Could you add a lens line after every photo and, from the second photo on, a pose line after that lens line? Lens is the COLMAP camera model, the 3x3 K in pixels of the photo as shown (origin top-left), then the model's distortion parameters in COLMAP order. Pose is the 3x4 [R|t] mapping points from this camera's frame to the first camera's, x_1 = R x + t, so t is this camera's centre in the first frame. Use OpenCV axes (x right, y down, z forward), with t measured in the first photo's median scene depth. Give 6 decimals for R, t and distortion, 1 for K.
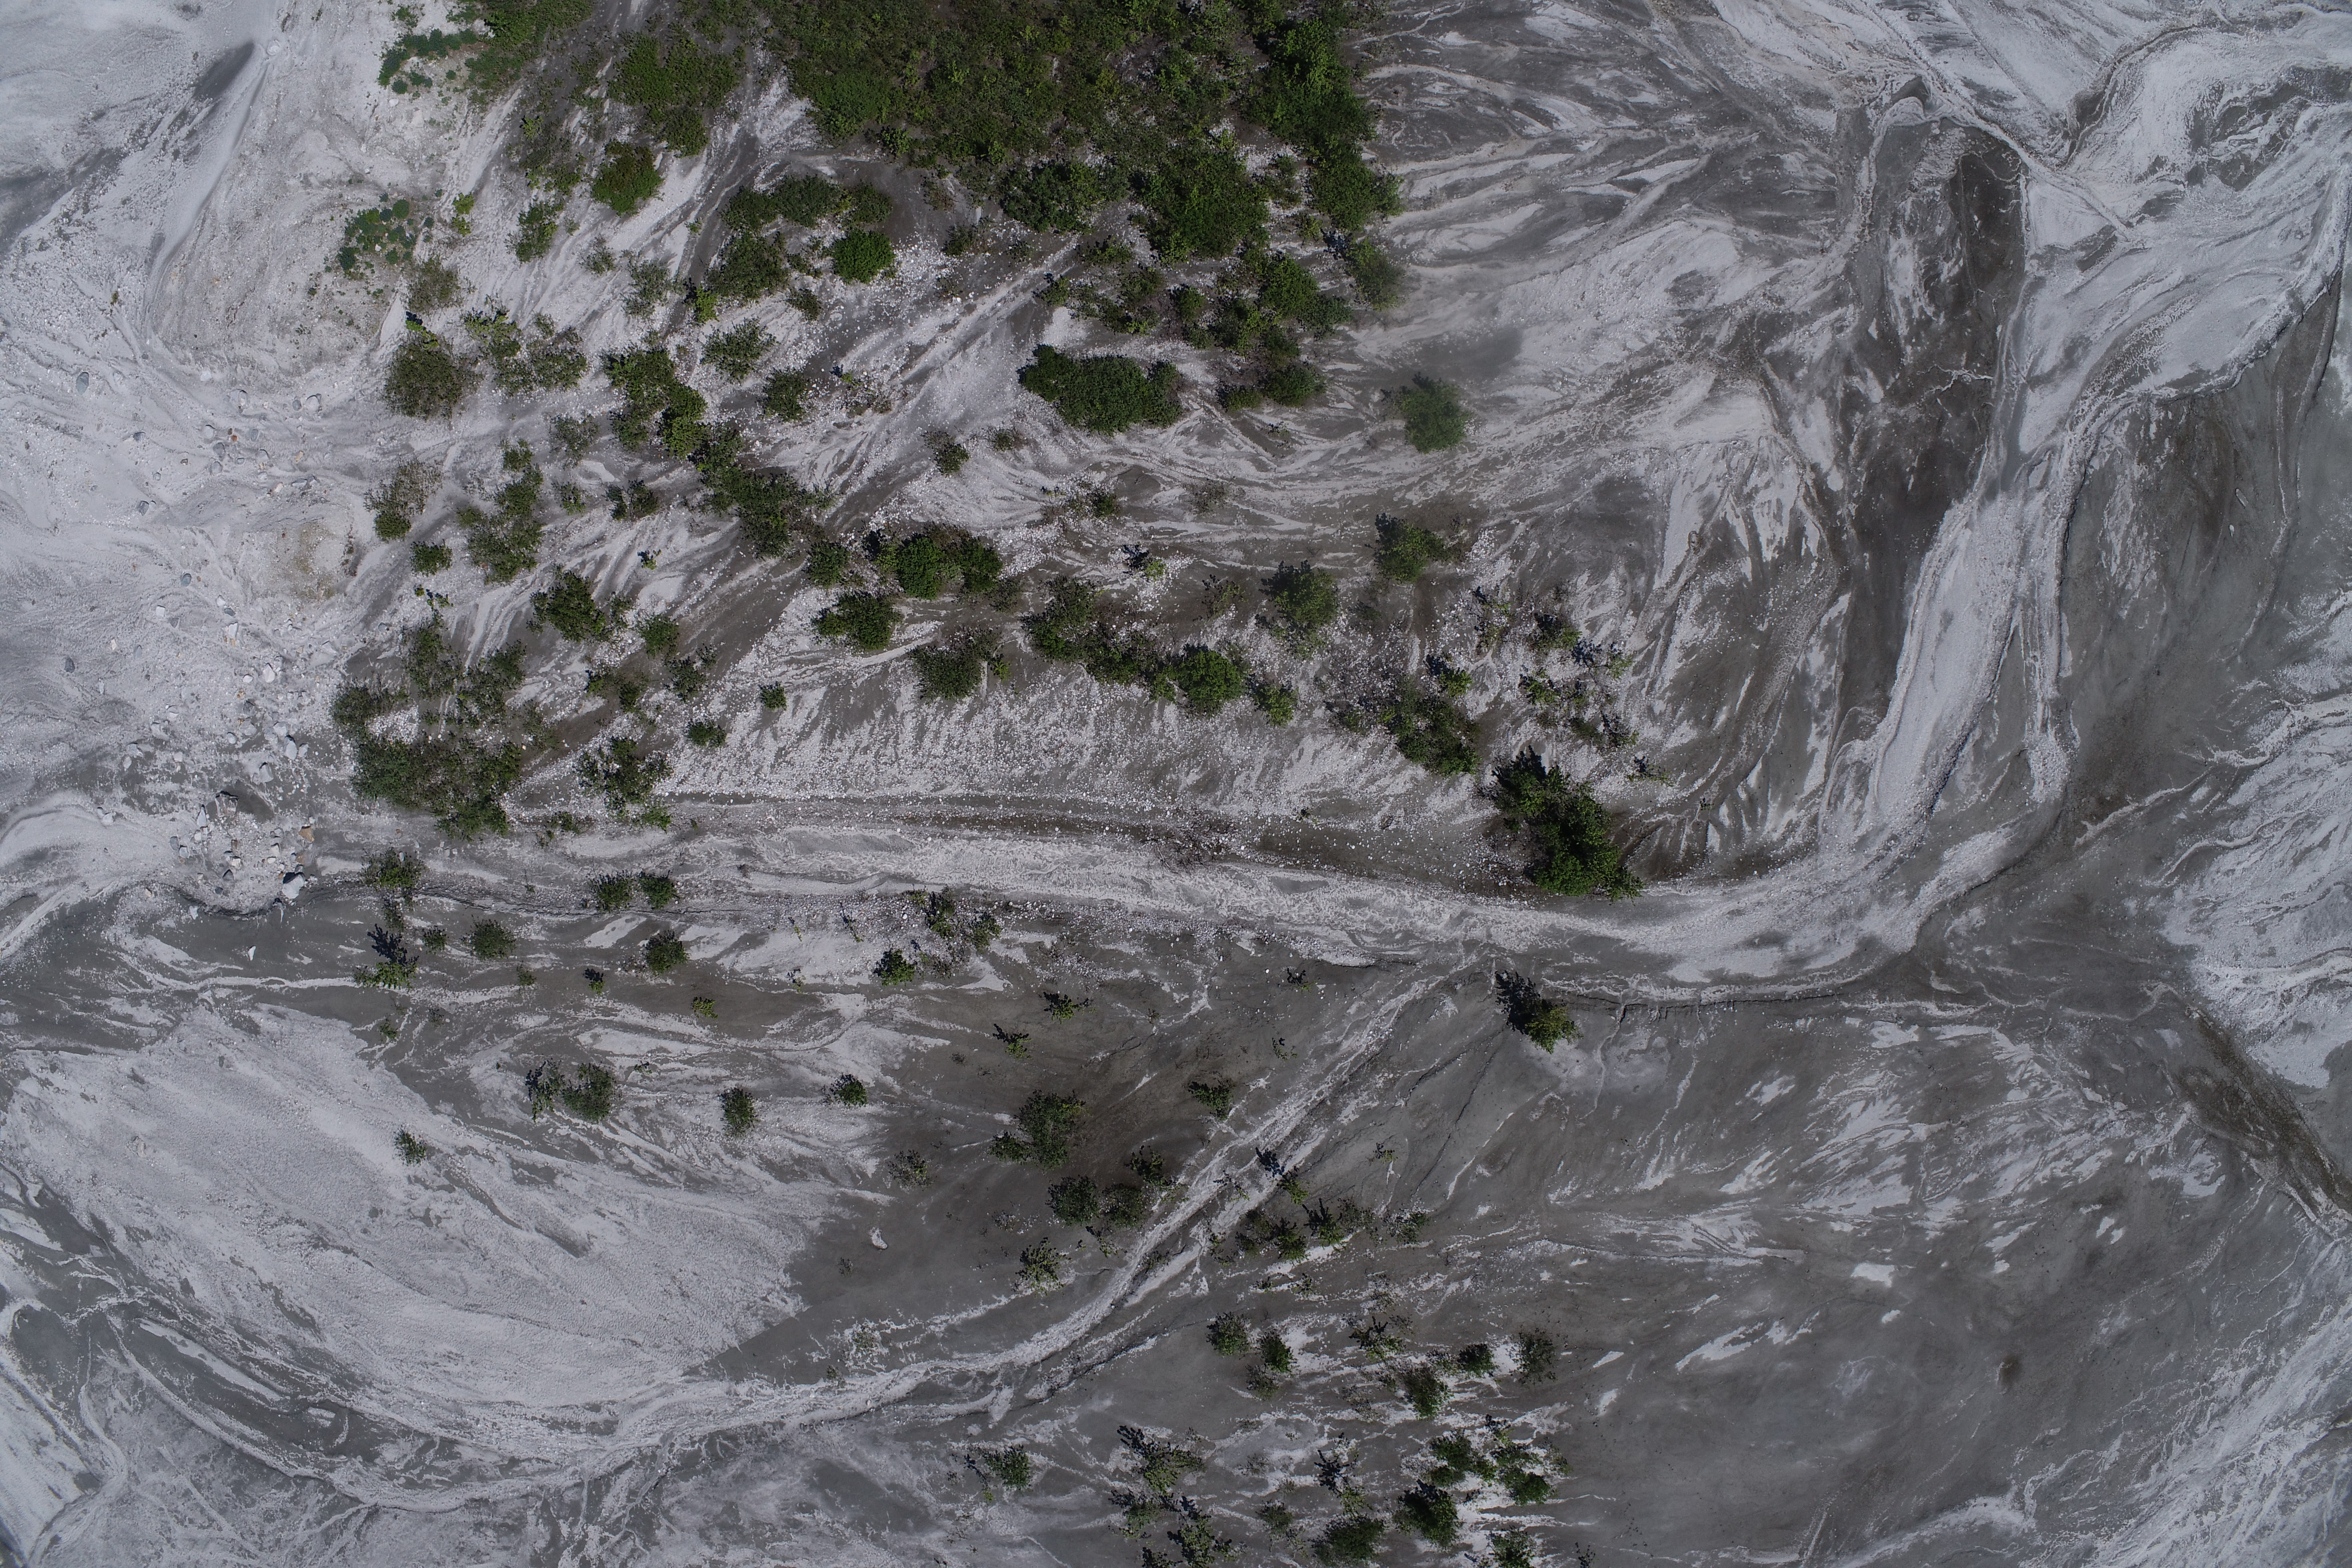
lens RADIAL K [[1602.6, 0, 1175.3], [0, 1602.6, 749.0], [0, 0, 1]] dist [-0.135279, 0.061100]
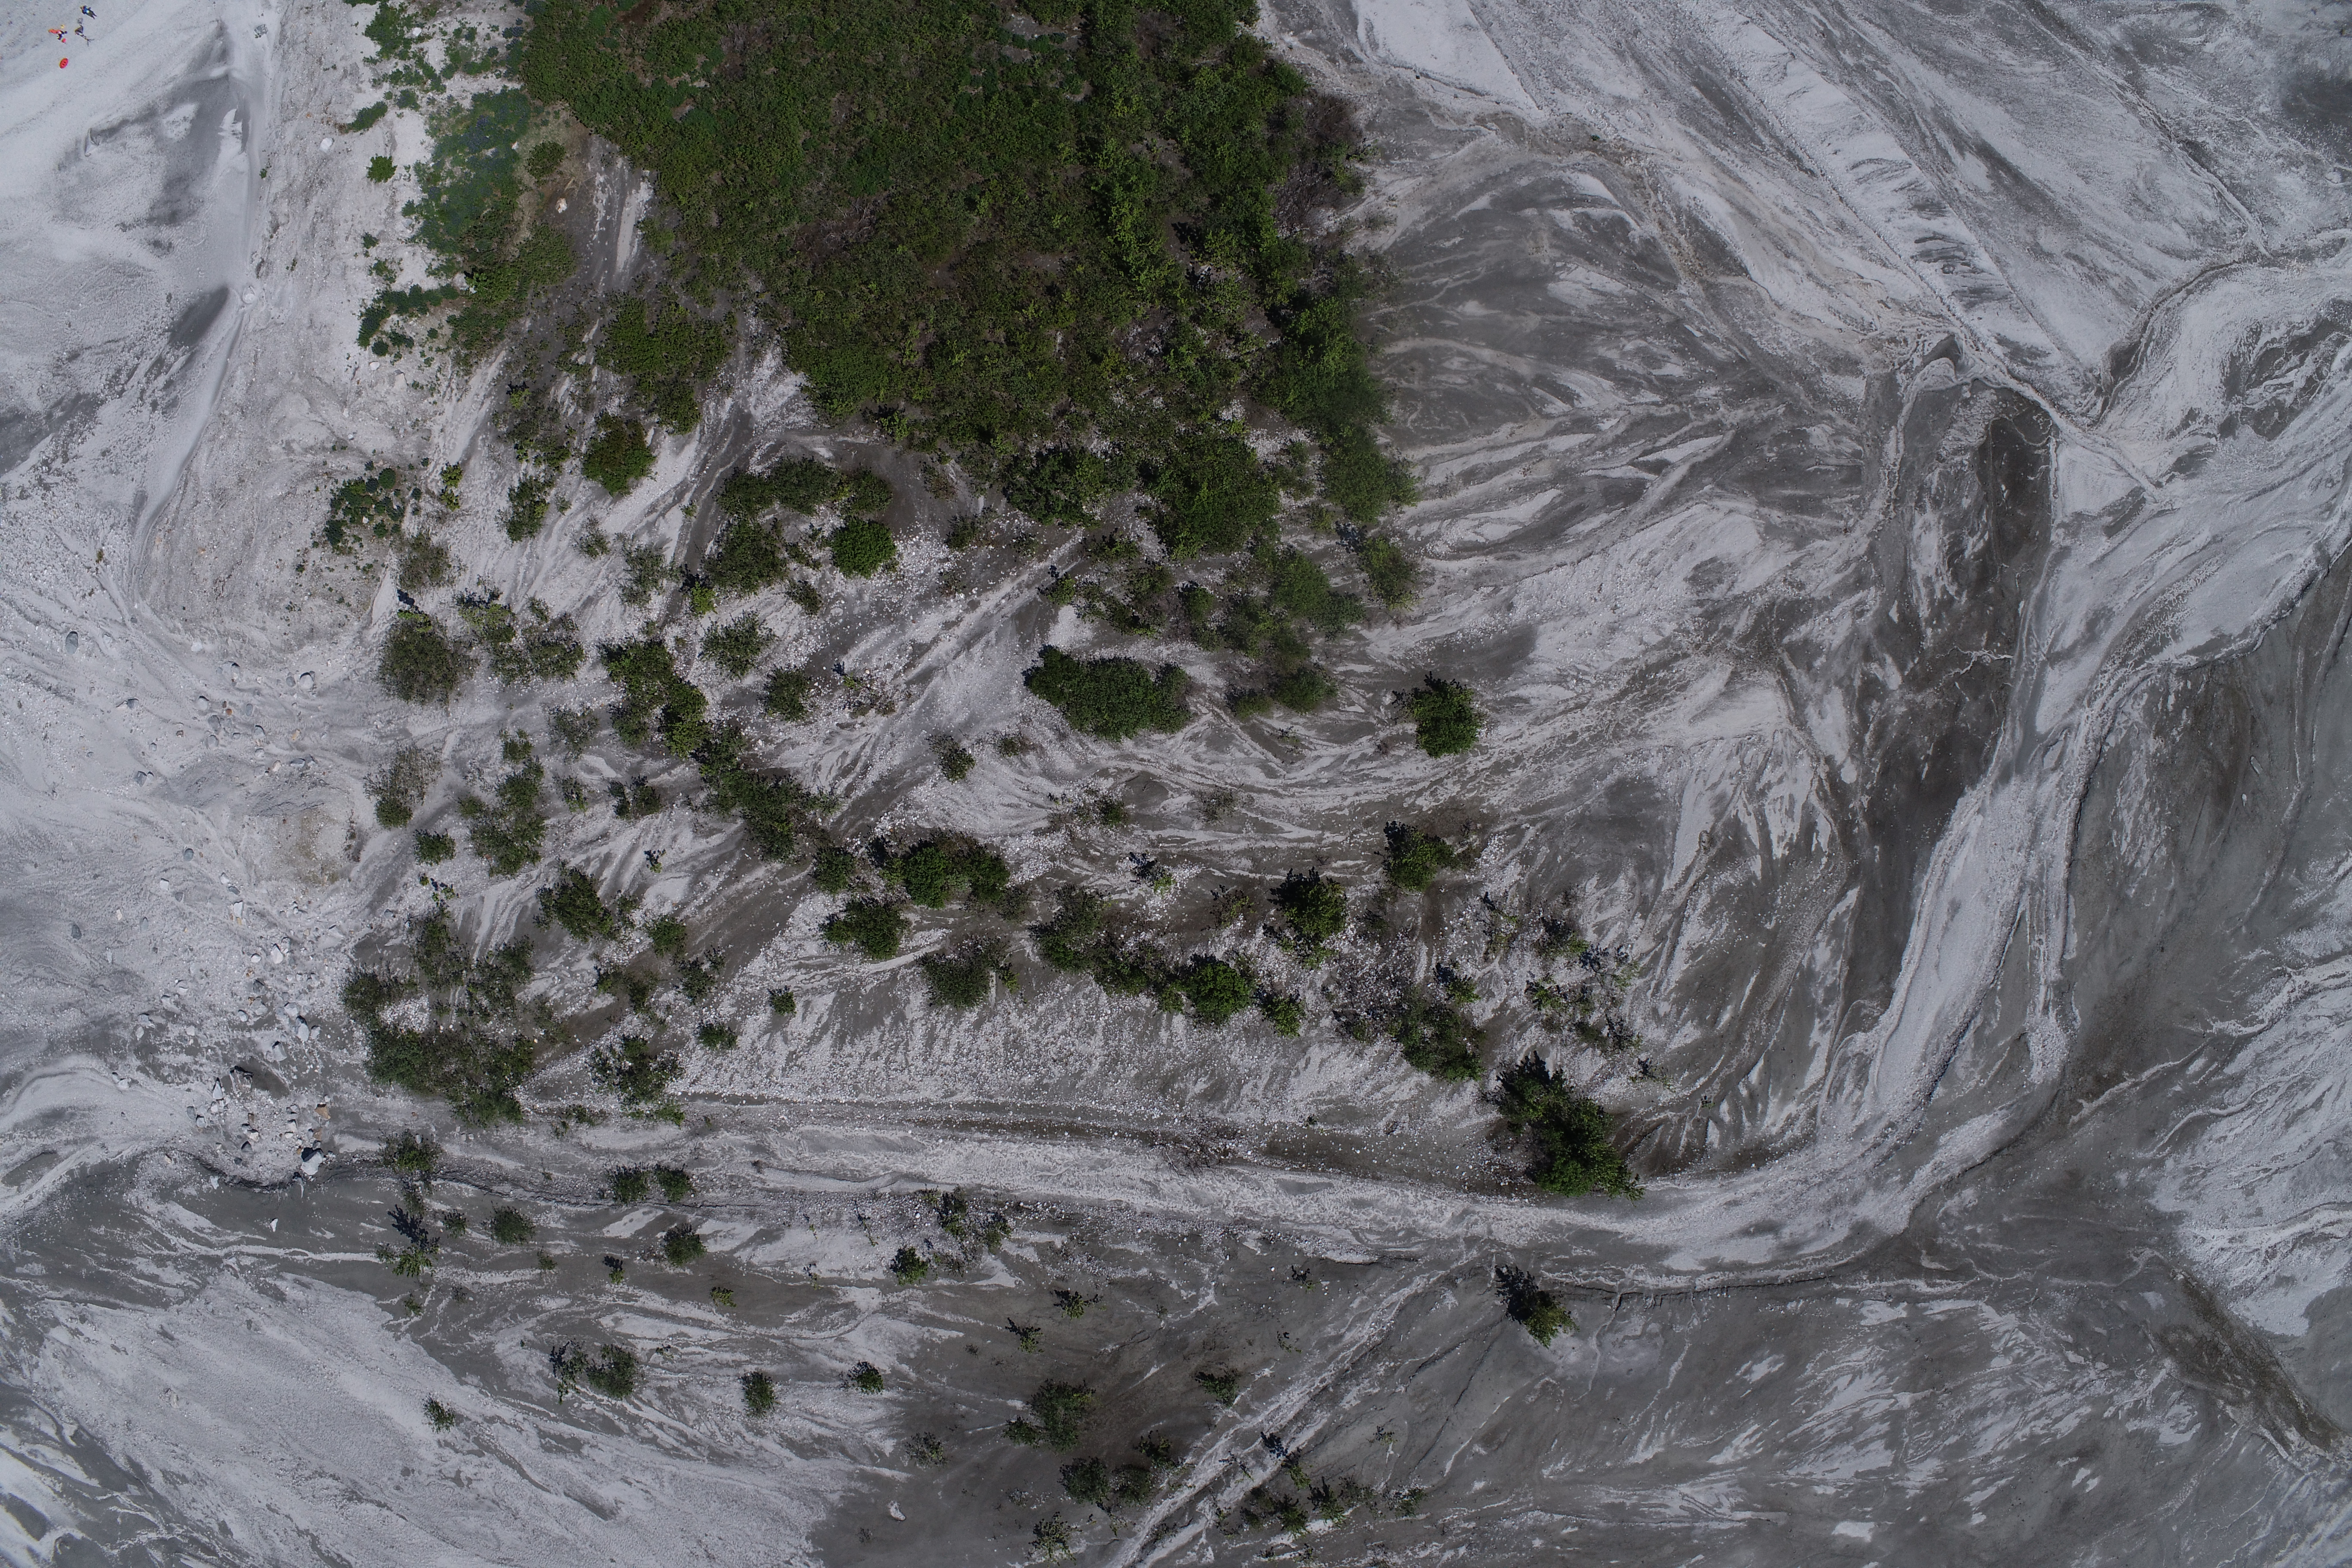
lens RADIAL K [[1597.2, 0, 1176.0], [0, 1597.2, 784.0], [0, 0, 1]] dist [-0.134273, 0.060568]
pose [[0.999998, 0.000943, 0.001574, -0.006121], [-0.001045, 0.997799, 0.066297, -0.230781], [-0.001508, -0.066299, 0.997799, 0.011881]]
